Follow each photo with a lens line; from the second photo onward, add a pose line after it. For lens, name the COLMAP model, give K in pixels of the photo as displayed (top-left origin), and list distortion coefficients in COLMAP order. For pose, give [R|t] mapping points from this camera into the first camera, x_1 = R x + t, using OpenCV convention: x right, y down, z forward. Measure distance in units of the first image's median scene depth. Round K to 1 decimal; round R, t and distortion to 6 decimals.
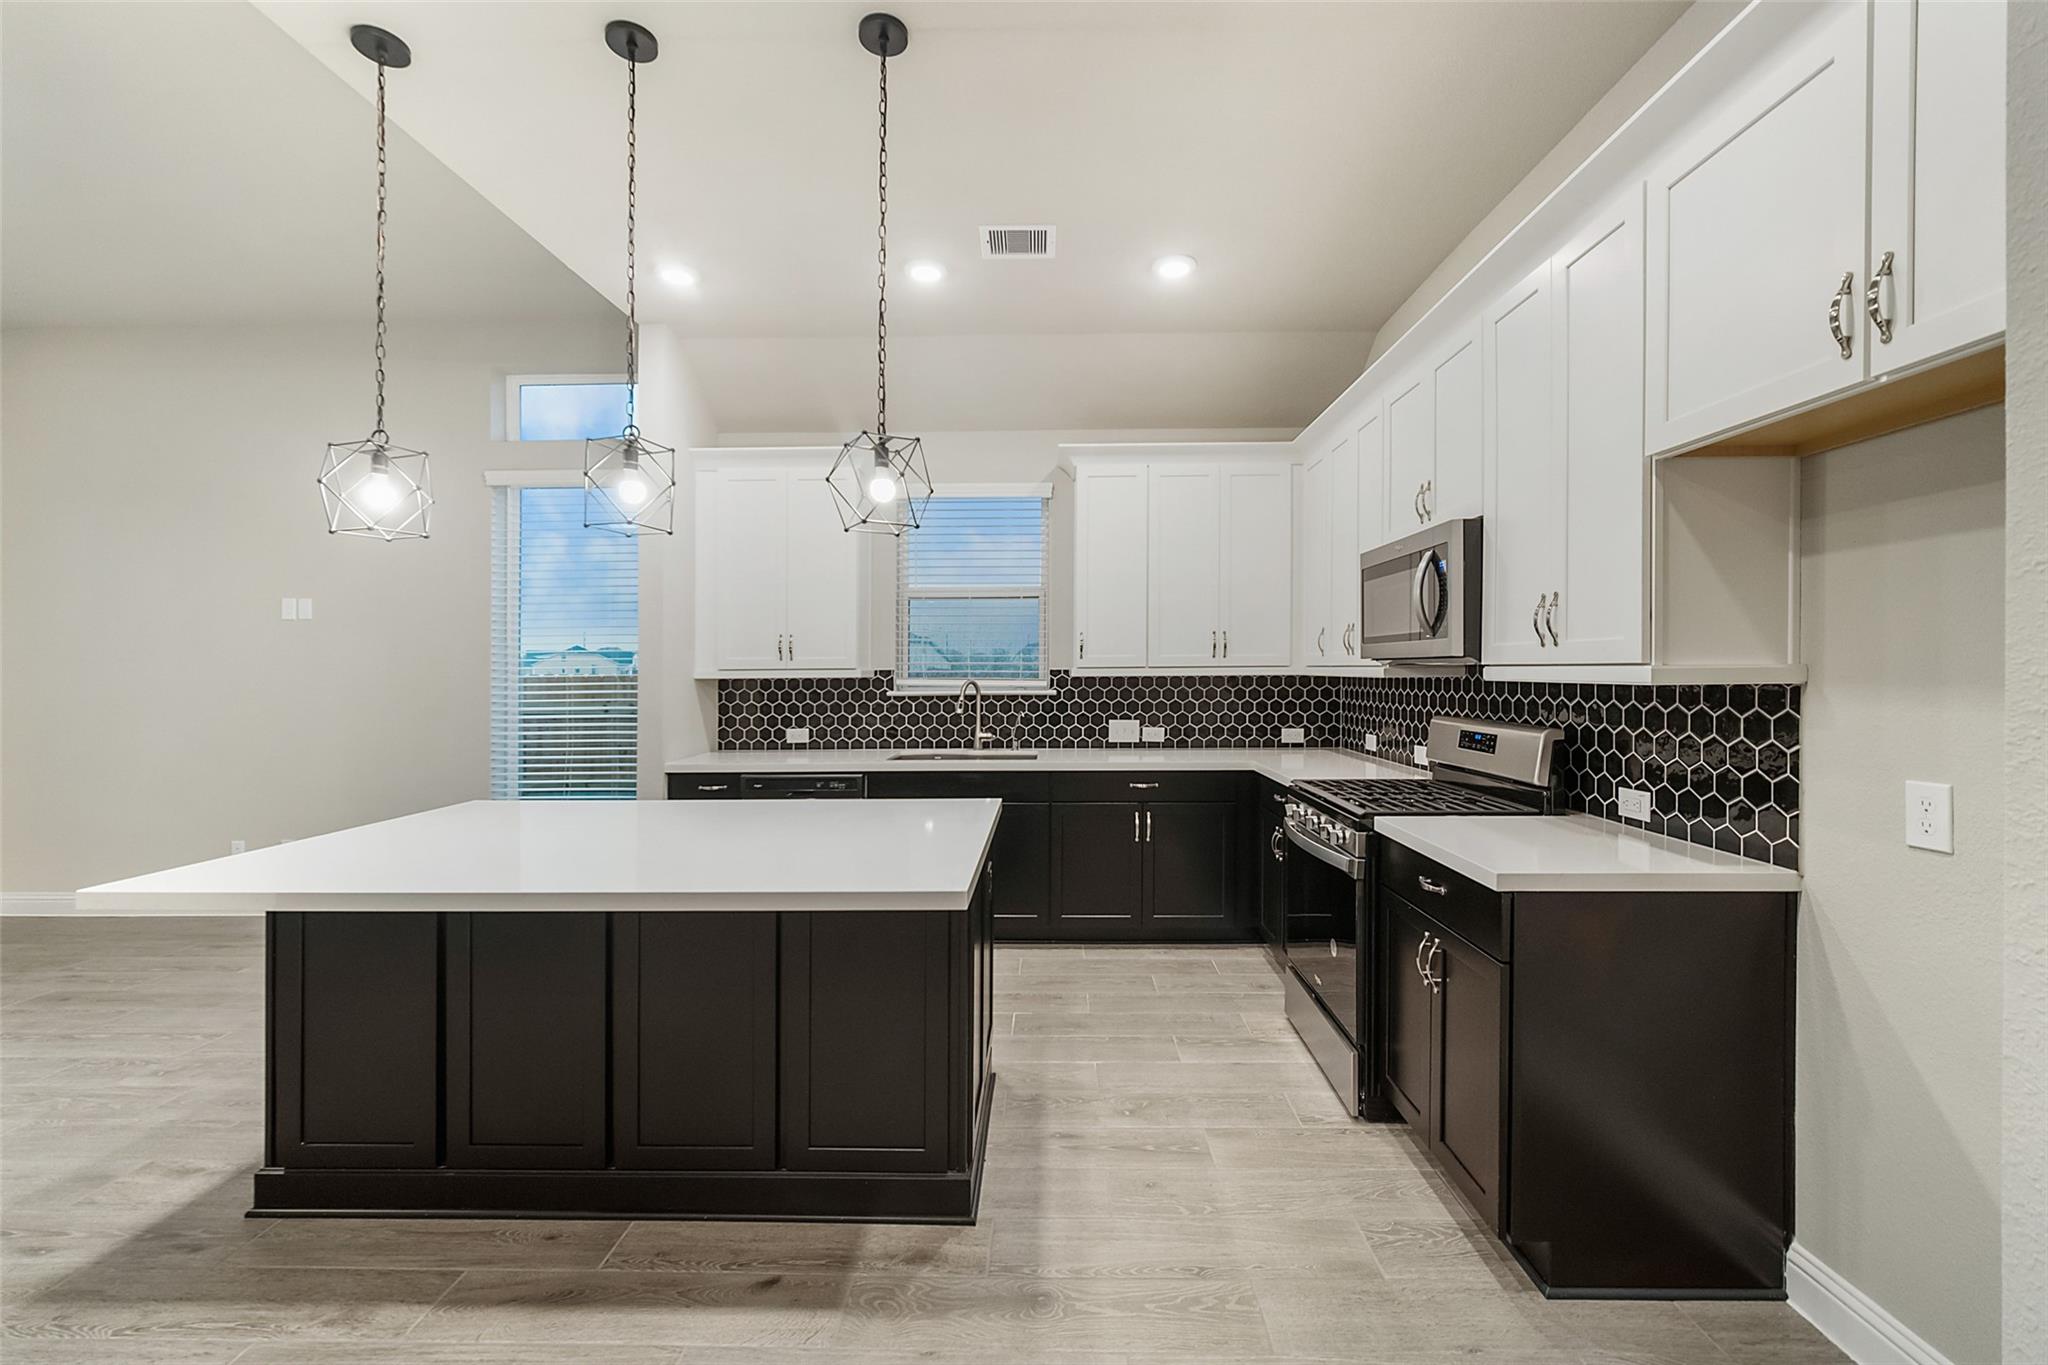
lens RADIAL K [[821.3, 0, 1037.8], [0, 821.3, 647.3], [0, 0, 1]] dist [-0.022785, 0.004360]
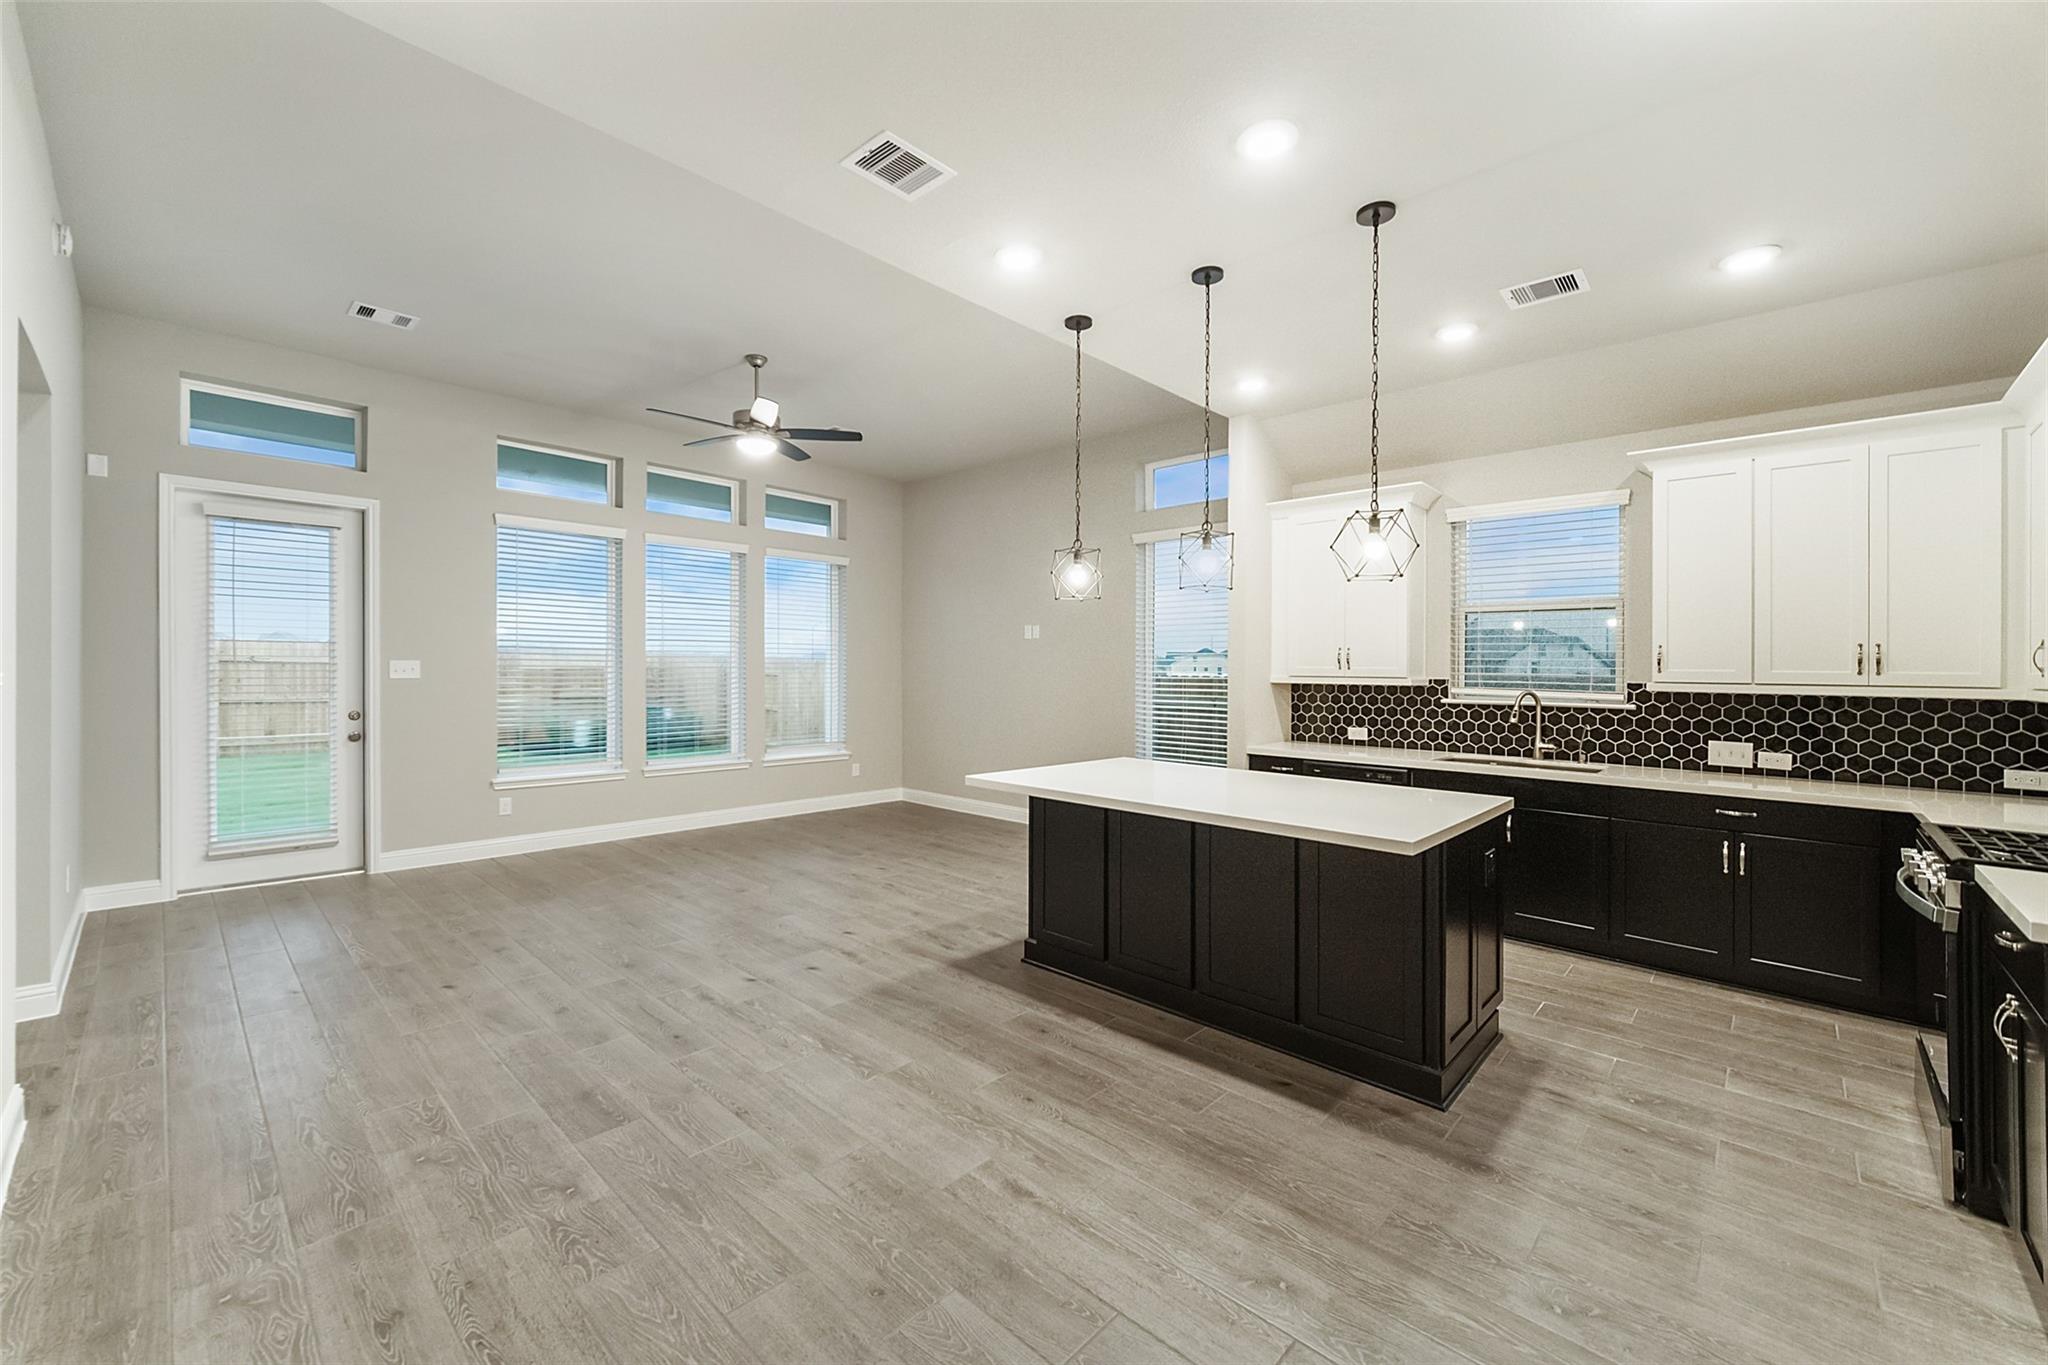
lens RADIAL K [[817.6, 0, 1014.3], [0, 817.6, 650.3], [0, 0, 1]] dist [-0.000295, 0.000033]
pose [[0.736110, 0.001411, -0.676861, 0.141137], [-0.001678, 0.999999, 0.000259, -0.011053], [0.676860, 0.000945, 0.736111, -0.200079]]
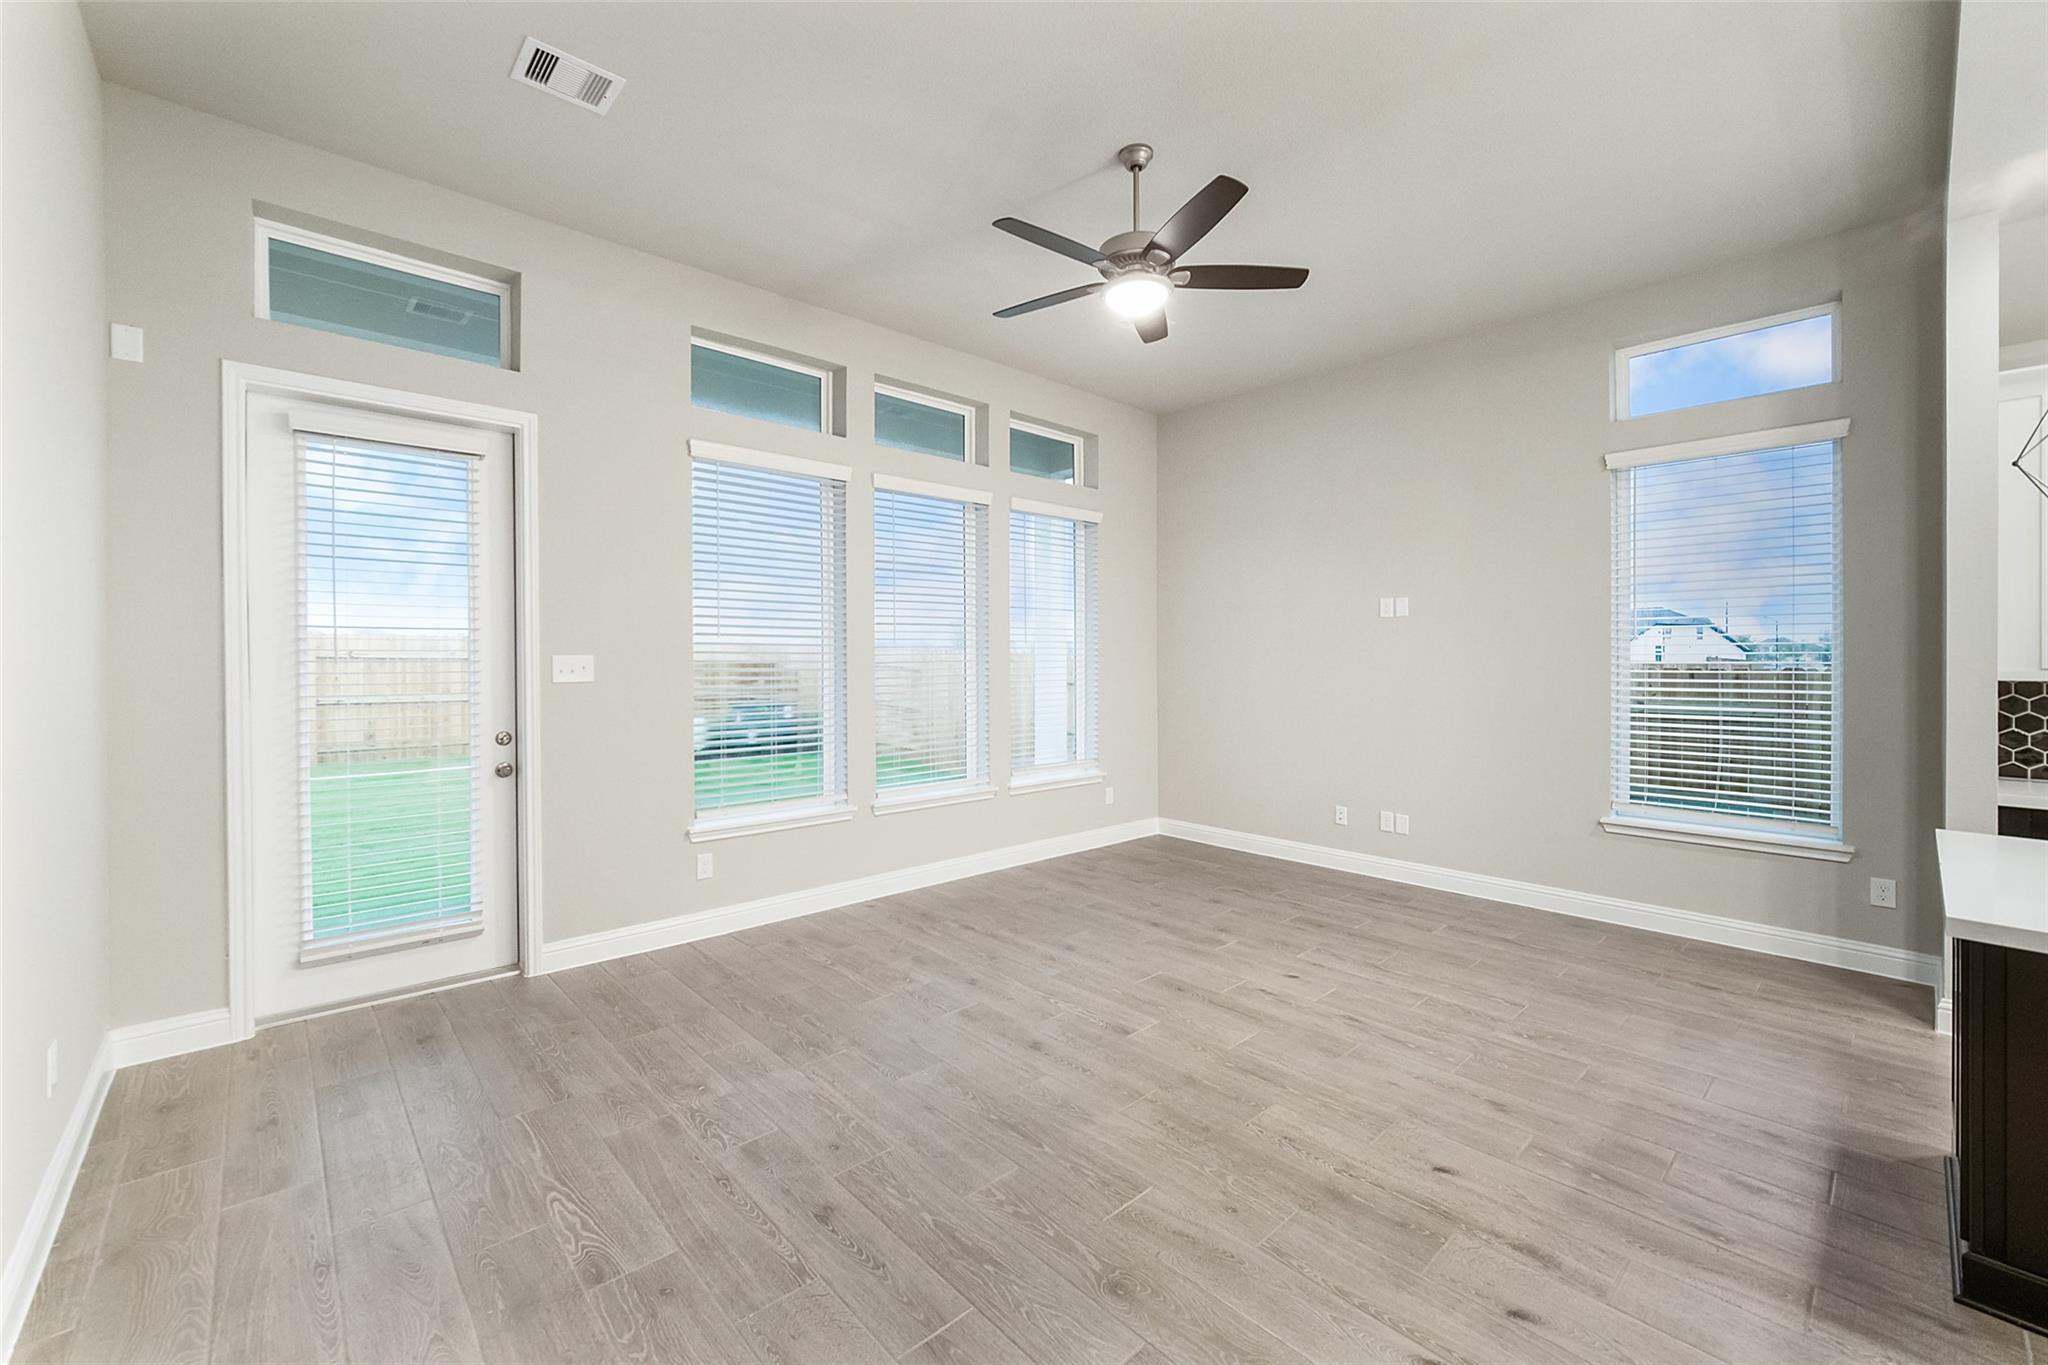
lens RADIAL K [[778.5, 0, 966.8], [0, 778.5, 638.1], [0, 0, 1]] dist [-0.001012, -0.000092]
pose [[0.683074, -0.008260, -0.730302, -0.507479], [0.008156, 0.999960, -0.003681, -0.004968], [0.730303, -0.003443, 0.683114, -0.162025]]
